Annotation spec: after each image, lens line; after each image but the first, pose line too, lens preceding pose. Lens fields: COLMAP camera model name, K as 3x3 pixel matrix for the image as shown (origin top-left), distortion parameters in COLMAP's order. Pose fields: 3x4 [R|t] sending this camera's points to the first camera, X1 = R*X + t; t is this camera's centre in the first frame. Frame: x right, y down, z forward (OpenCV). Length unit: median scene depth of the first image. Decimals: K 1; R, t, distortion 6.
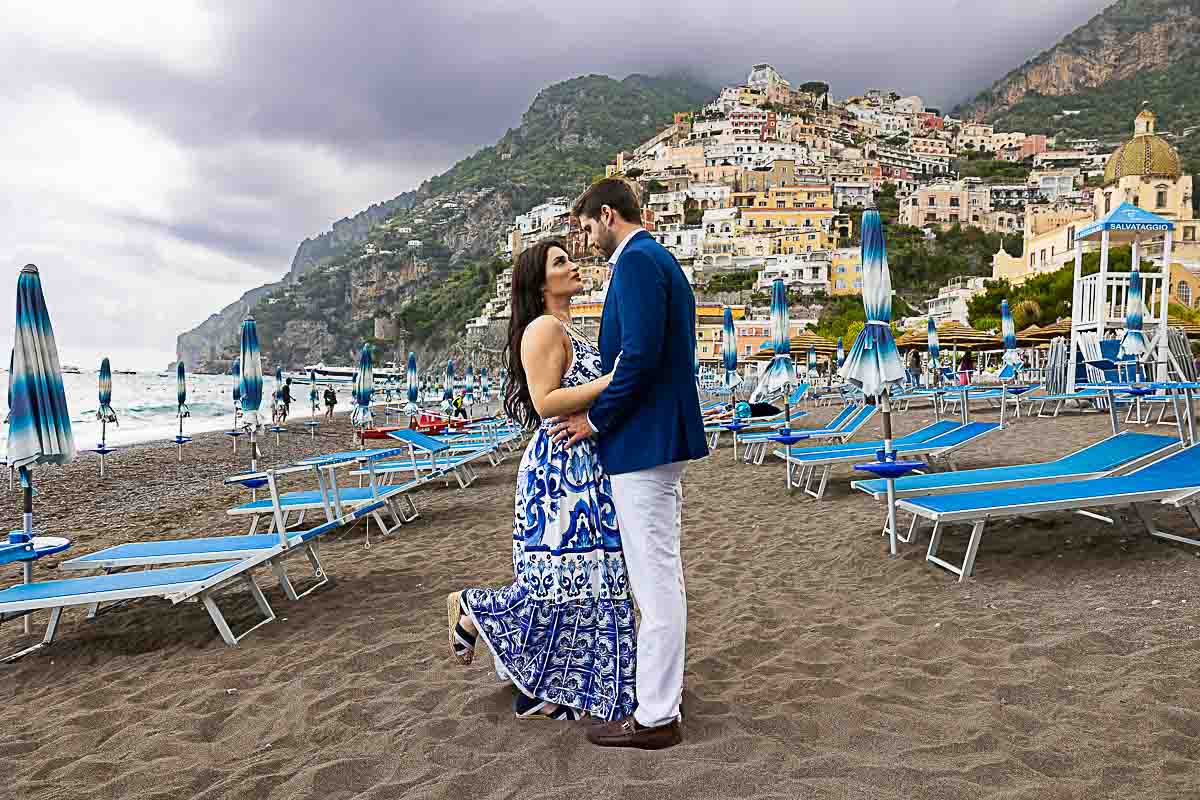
lens RADIAL K [[819.2, 0, 600.0], [0, 819.2, 400.0], [0, 0, 1]] dist [0.001091, 0.002095]
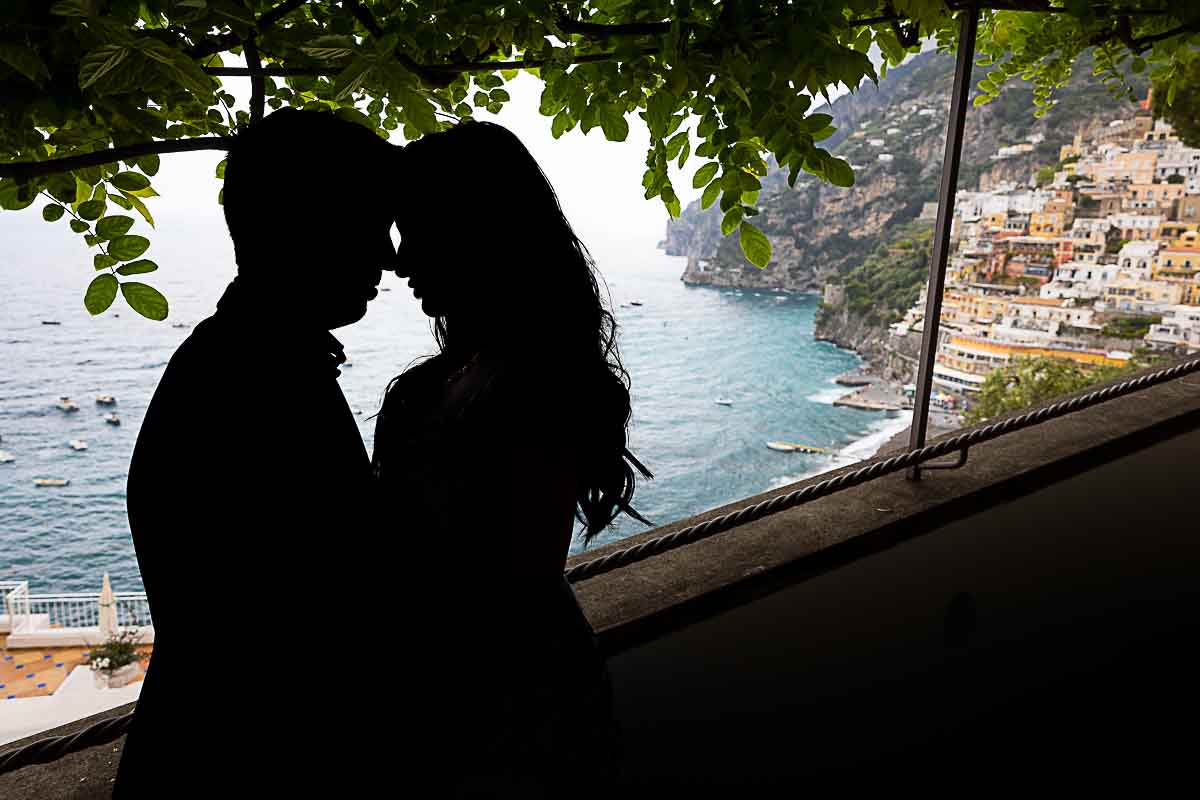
lens RADIAL K [[855.0, 0, 600.0], [0, 855.0, 400.0], [0, 0, 1]] dist [0.005912, 0.002751]
pose [[0.853402, 0.113539, -0.508737, 0.101095], [-0.032500, 0.985680, 0.165463, -0.144124], [0.520239, -0.124673, 0.844872, -0.247179]]
